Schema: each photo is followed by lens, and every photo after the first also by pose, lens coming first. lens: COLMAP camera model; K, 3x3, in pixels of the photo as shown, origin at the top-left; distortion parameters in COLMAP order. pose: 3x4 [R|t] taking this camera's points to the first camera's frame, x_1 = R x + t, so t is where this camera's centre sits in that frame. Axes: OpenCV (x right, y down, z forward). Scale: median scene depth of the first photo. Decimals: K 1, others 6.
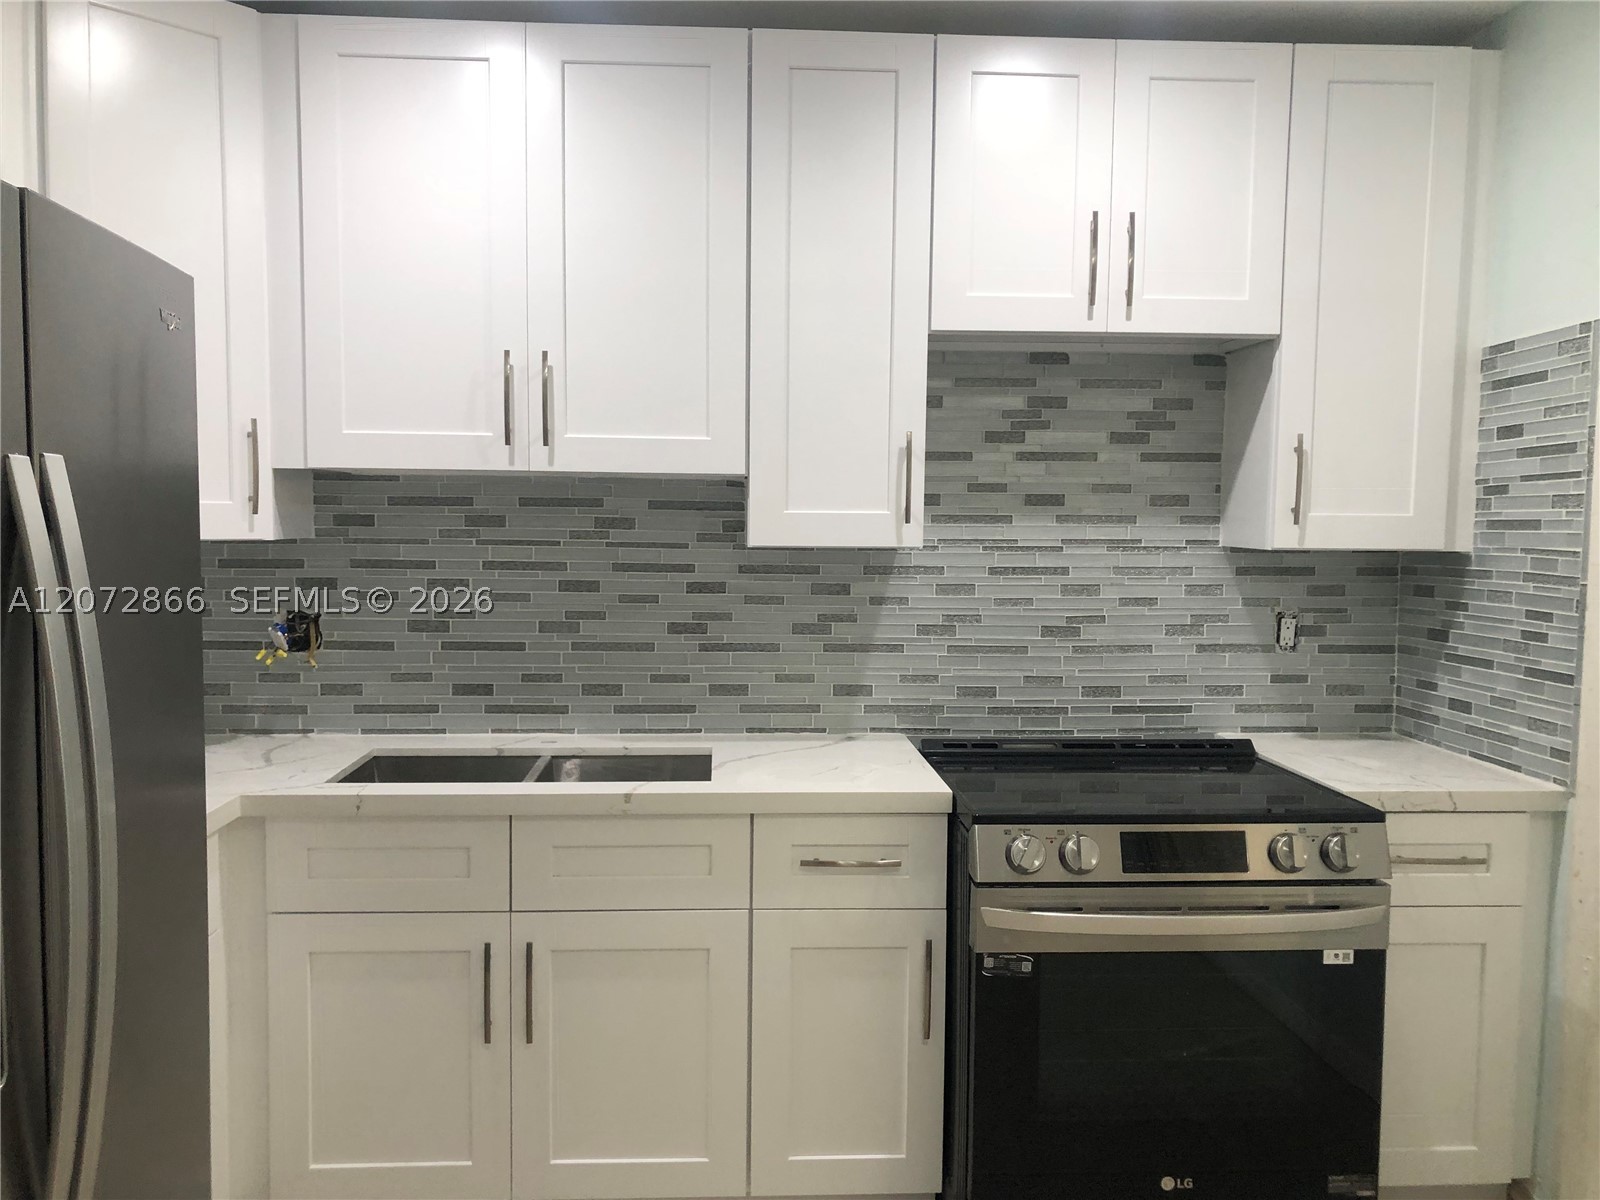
lens RADIAL K [[1300.4, 0, 805.2], [0, 1300.4, 615.4], [0, 0, 1]] dist [0.074960, -0.086039]
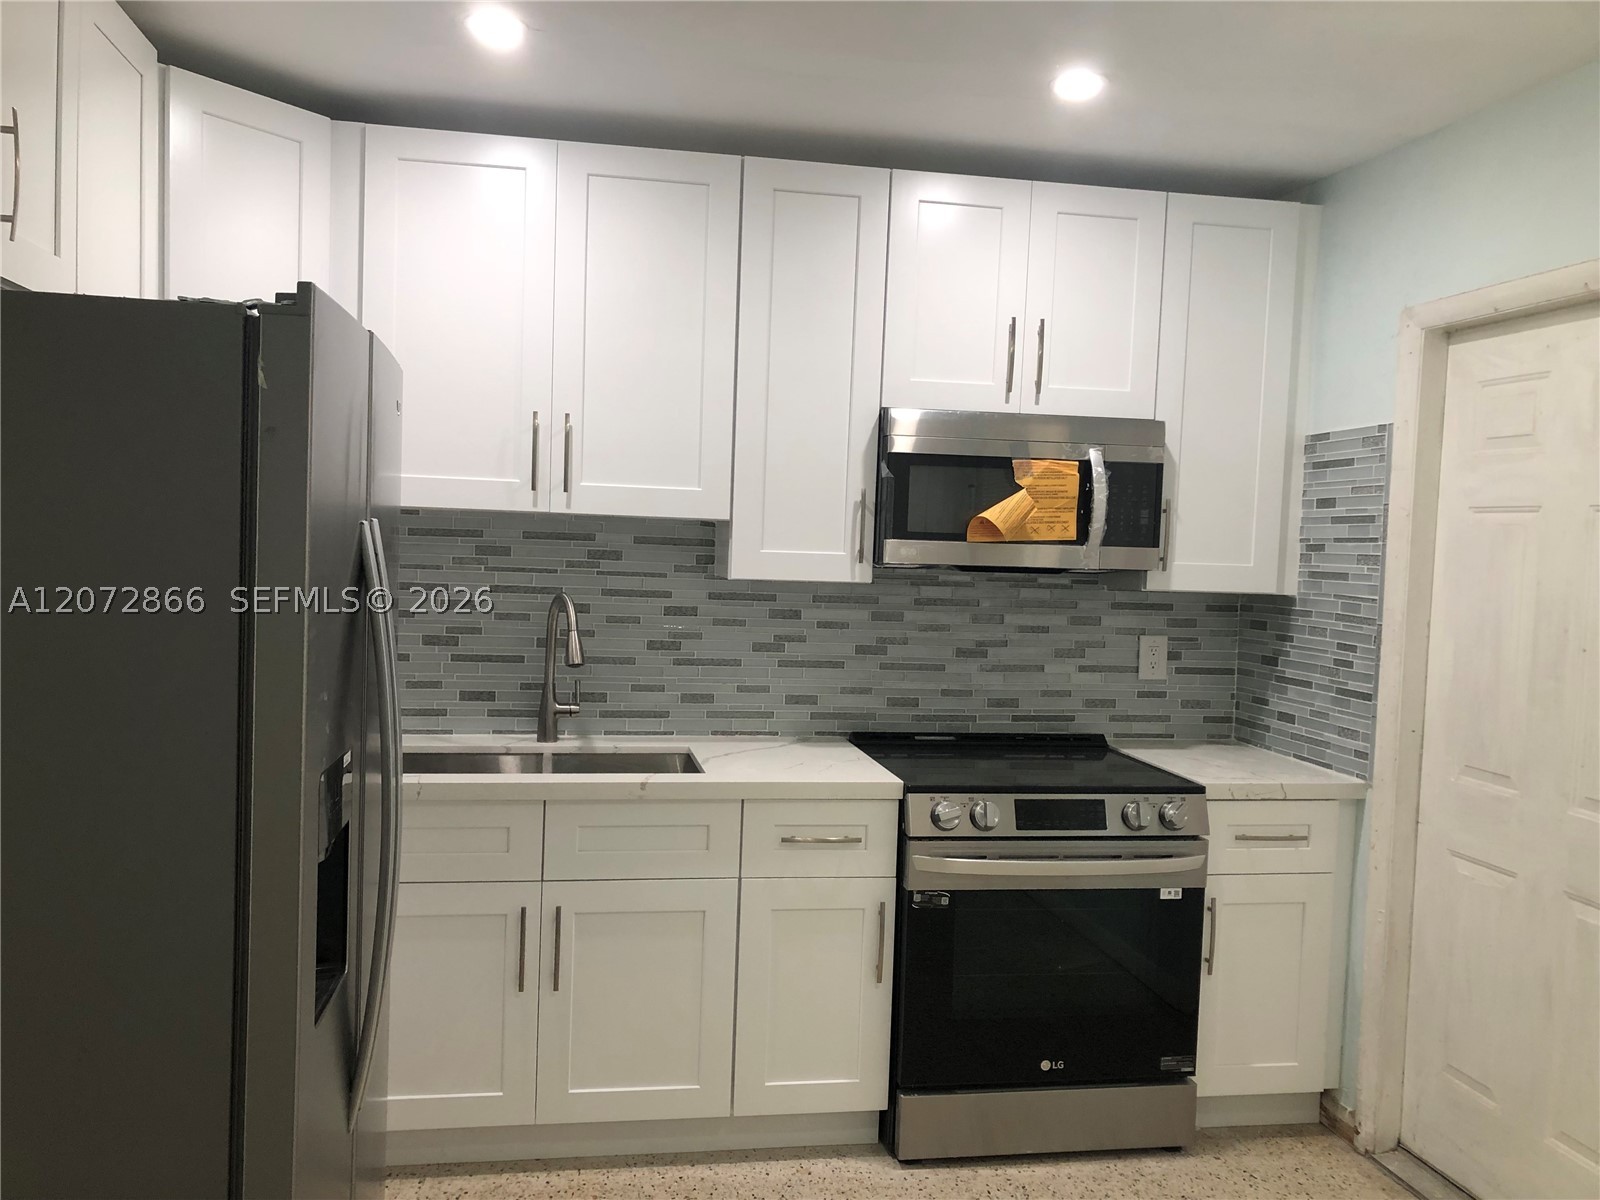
lens RADIAL K [[1308.3, 0, 794.6], [0, 1308.3, 600.5], [0, 0, 1]] dist [0.175991, -0.446638]
pose [[0.992324, 0.019625, 0.122102, -0.130585], [-0.017024, 0.999606, -0.022310, -0.006986], [-0.122491, 0.020060, 0.992267, -0.210991]]
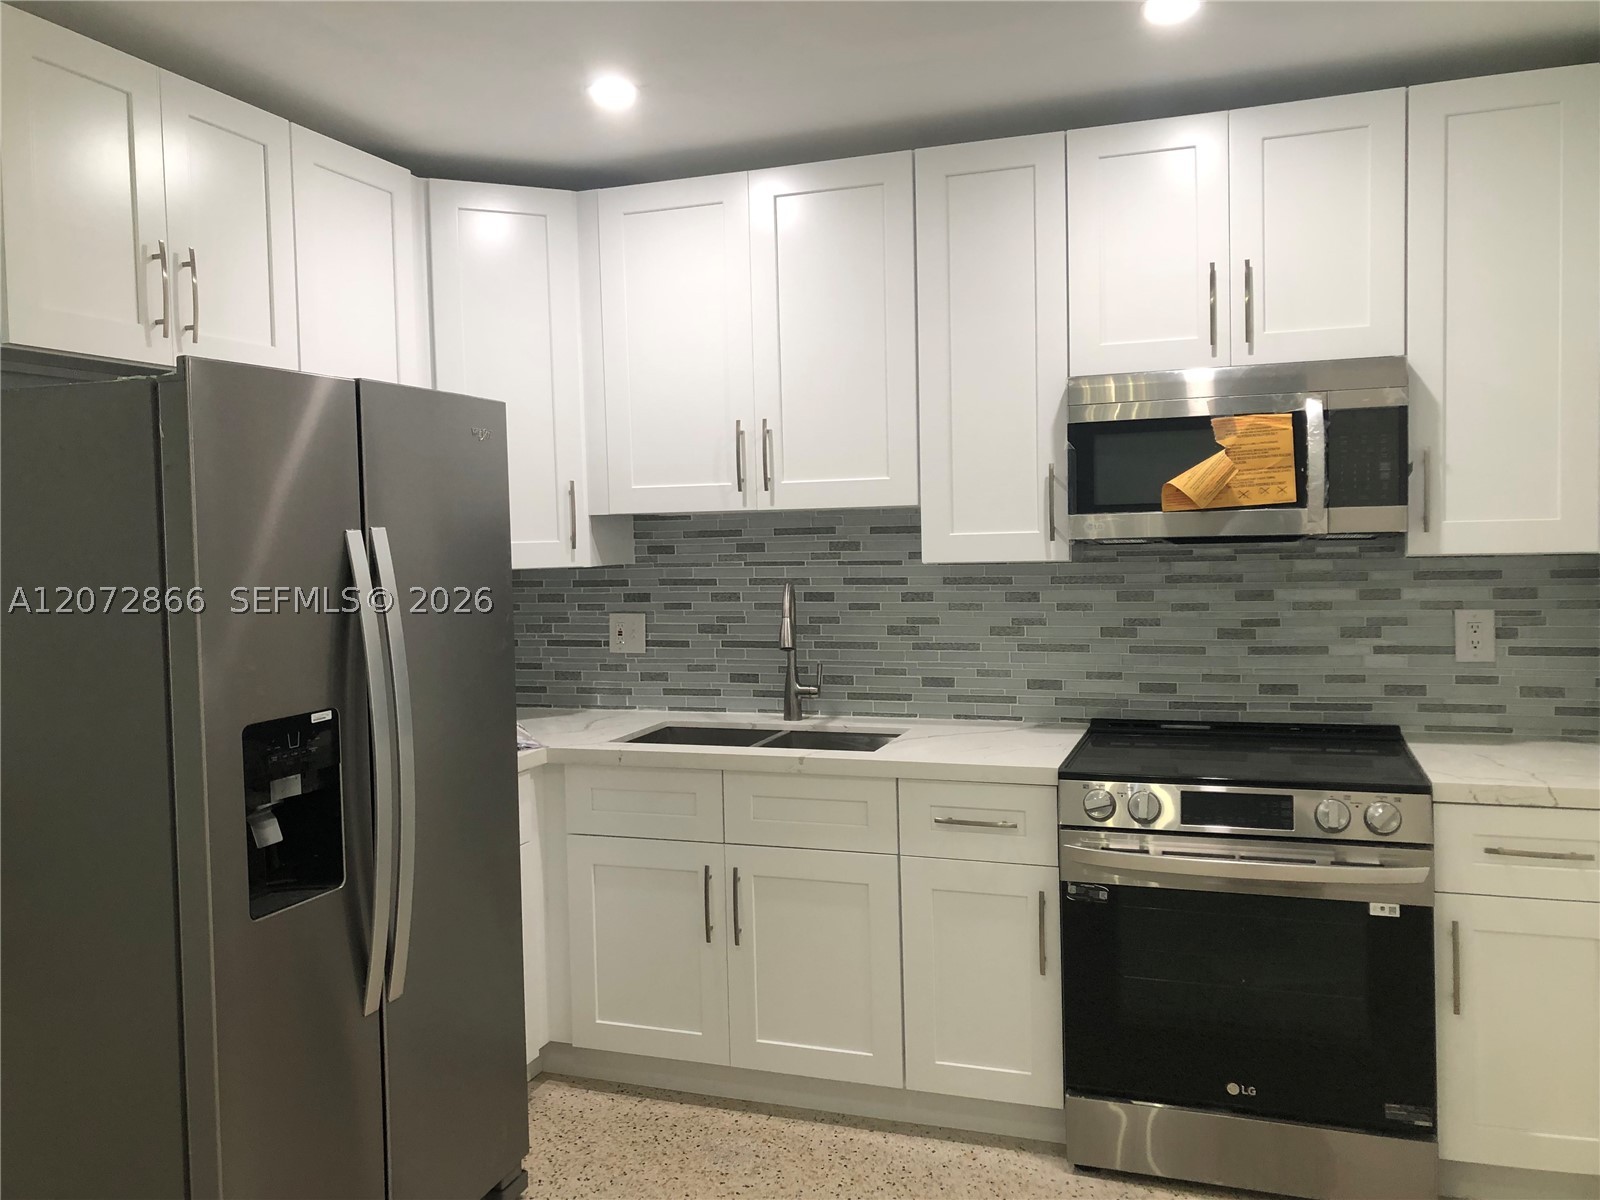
lens RADIAL K [[1327.9, 0, 801.7], [0, 1327.9, 582.6], [0, 0, 1]] dist [0.100984, -0.095722]
pose [[0.922079, -0.015489, -0.386692, 0.331112], [0.004675, 0.999572, -0.028891, 0.000711], [0.386974, 0.024832, 0.921756, -0.197752]]
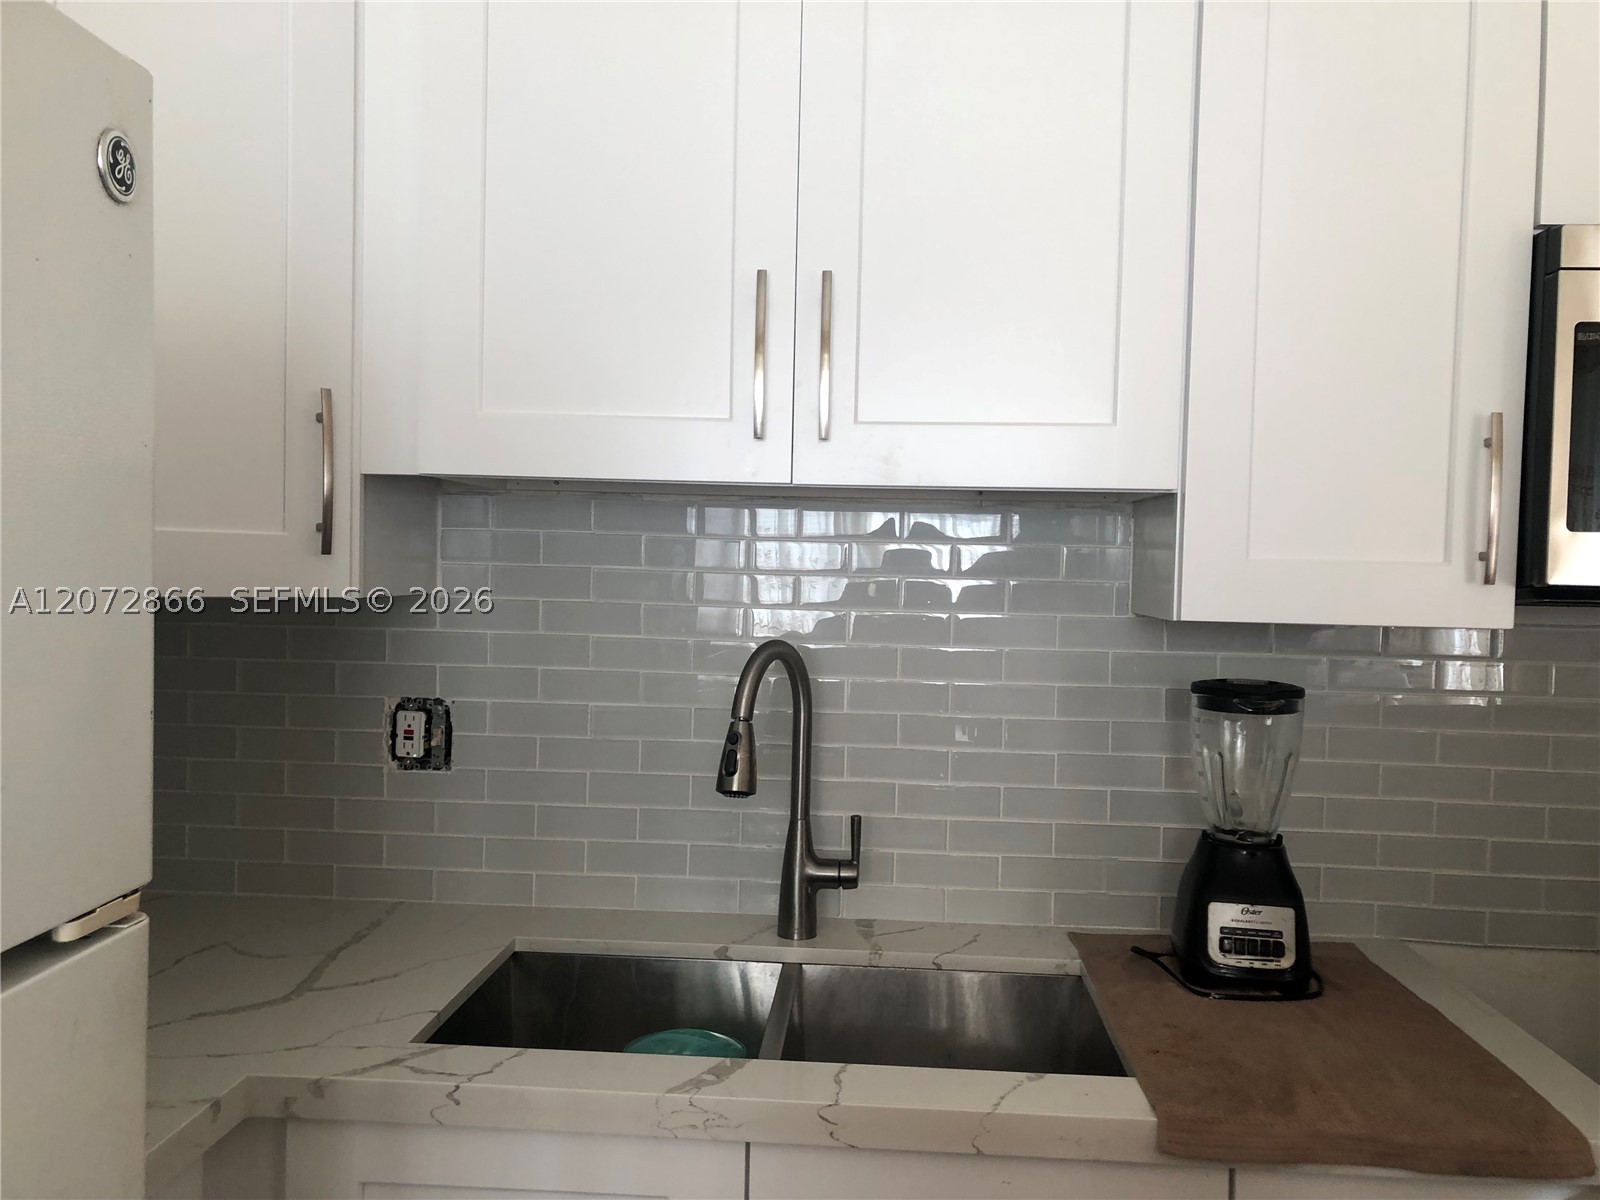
lens RADIAL K [[1327.9, 0, 801.7], [0, 1327.9, 582.6], [0, 0, 1]] dist [0.100984, -0.095722]
pose [[0.992538, 0.013418, -0.121194, -0.133301], [-0.020070, 0.998348, -0.053839, -0.034893], [0.120271, 0.055870, 0.991168, 0.419674]]
